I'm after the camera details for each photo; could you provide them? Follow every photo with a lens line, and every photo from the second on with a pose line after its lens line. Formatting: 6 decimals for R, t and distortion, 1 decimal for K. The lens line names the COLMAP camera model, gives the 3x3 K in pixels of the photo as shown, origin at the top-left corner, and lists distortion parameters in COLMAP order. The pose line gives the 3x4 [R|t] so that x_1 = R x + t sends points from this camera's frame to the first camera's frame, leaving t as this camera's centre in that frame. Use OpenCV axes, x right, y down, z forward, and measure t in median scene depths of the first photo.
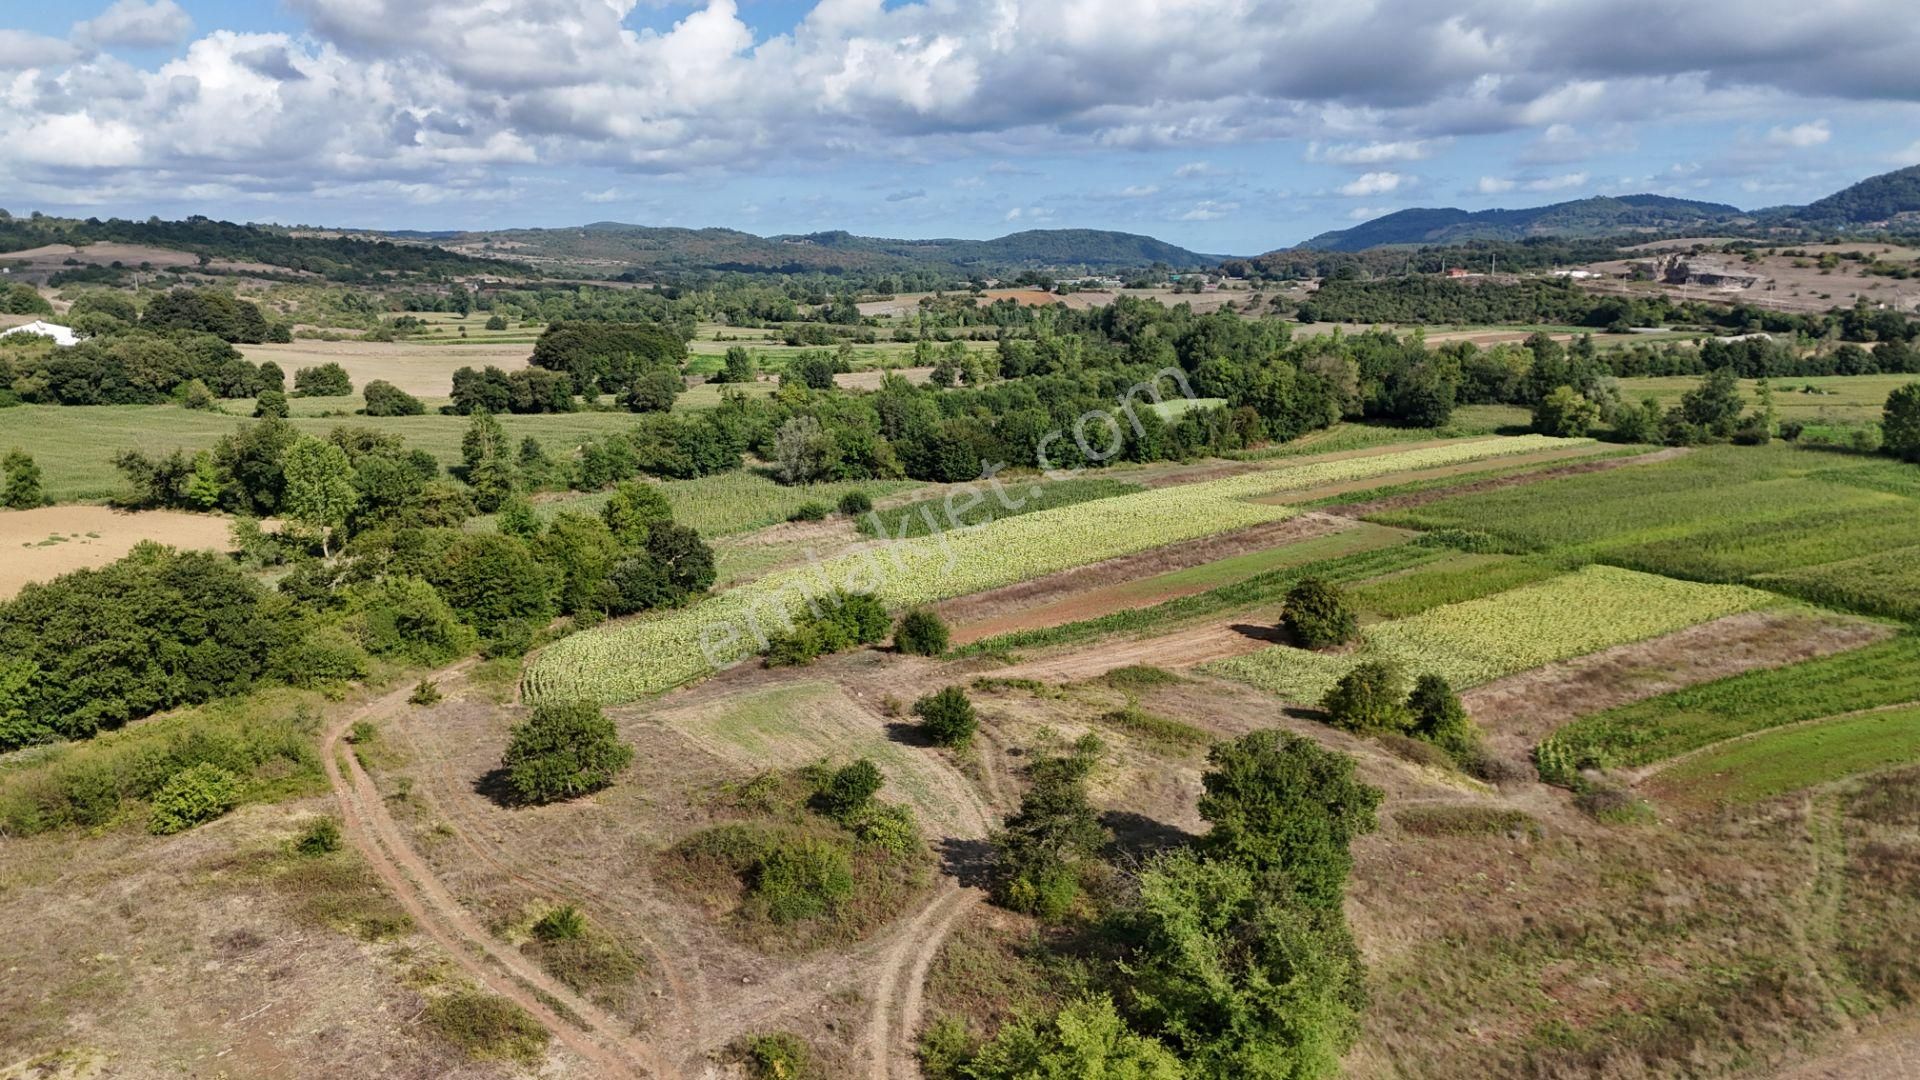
lens RADIAL K [[1412.8, 0, 957.9], [0, 1412.8, 539.6], [0, 0, 1]] dist [0.069878, -0.064728]
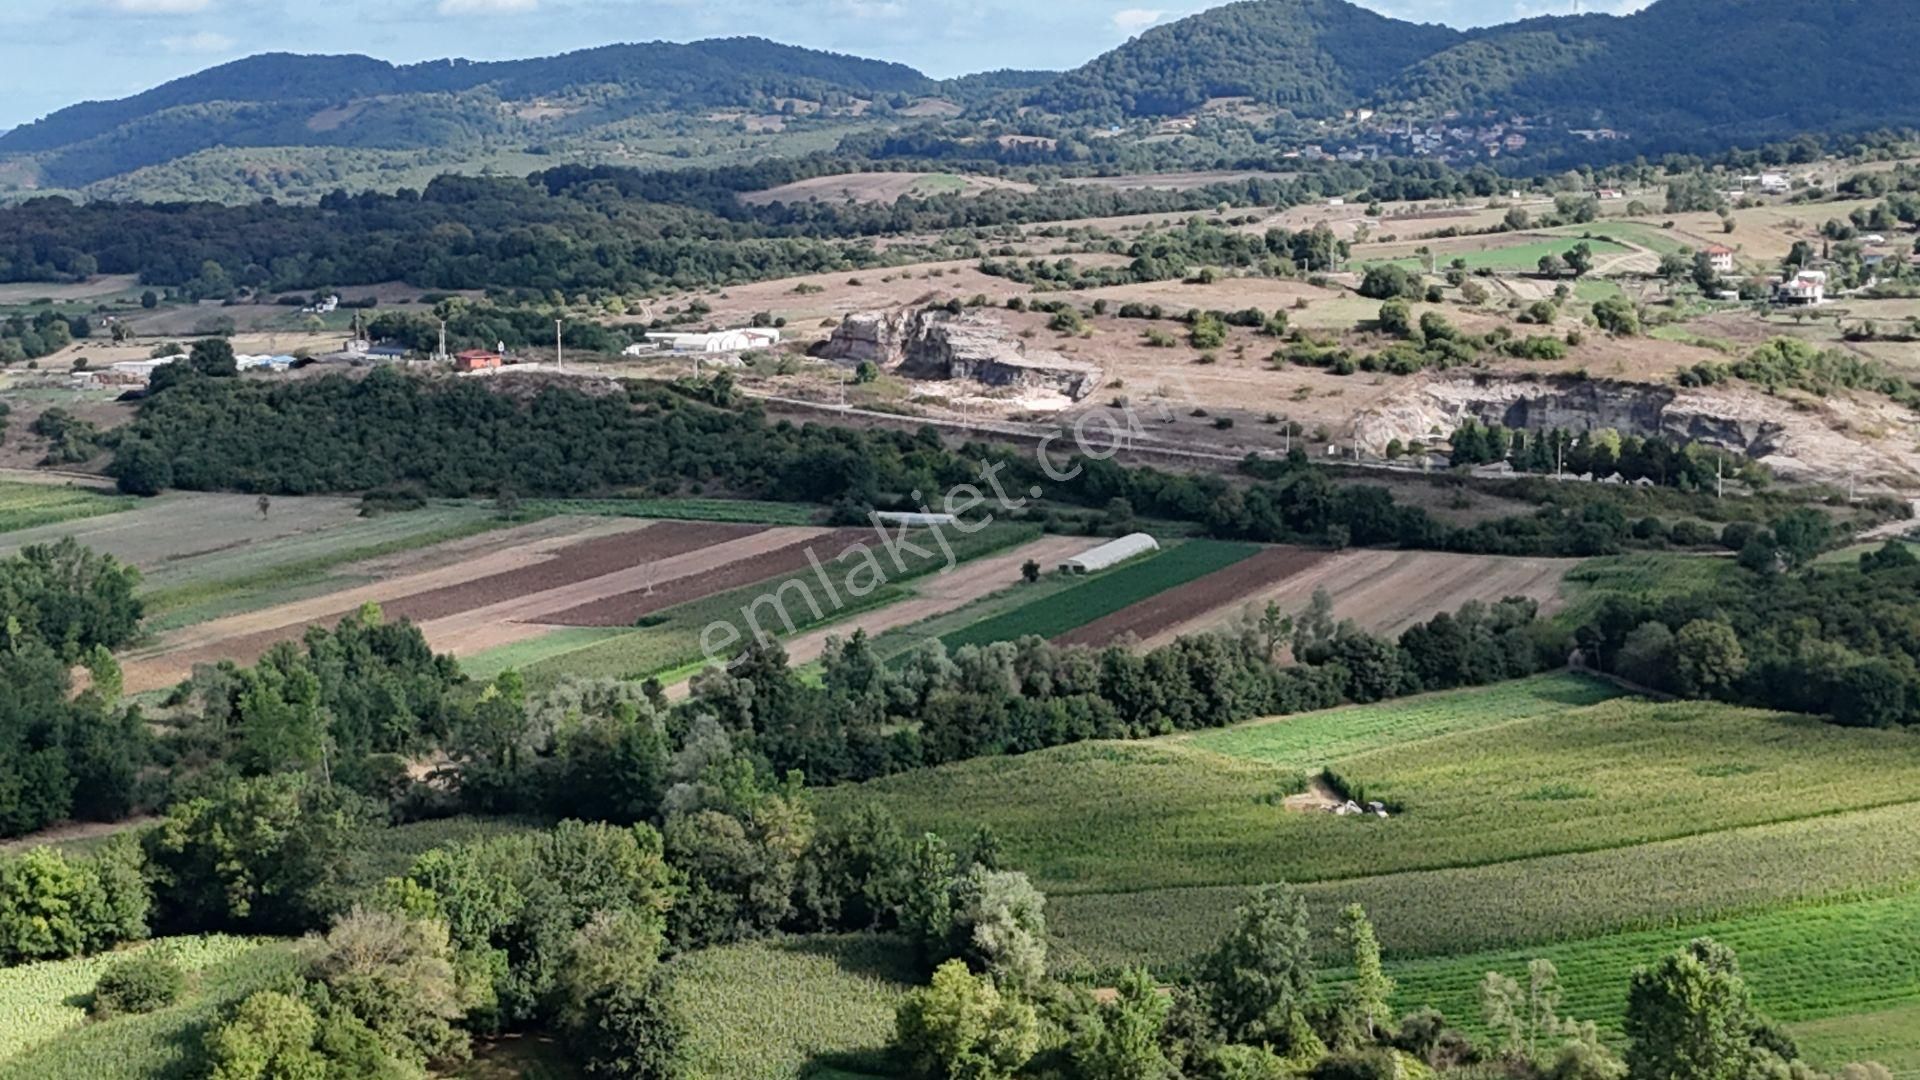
lens RADIAL K [[3331.9, 0, 959.1], [0, 3331.9, 535.2], [0, 0, 1]] dist [0.223122, -0.906559]
pose [[0.873828, -0.058697, 0.482679, -0.011418], [0.093910, 0.994370, -0.049089, -0.078347], [-0.477080, 0.088223, 0.874421, 0.066330]]
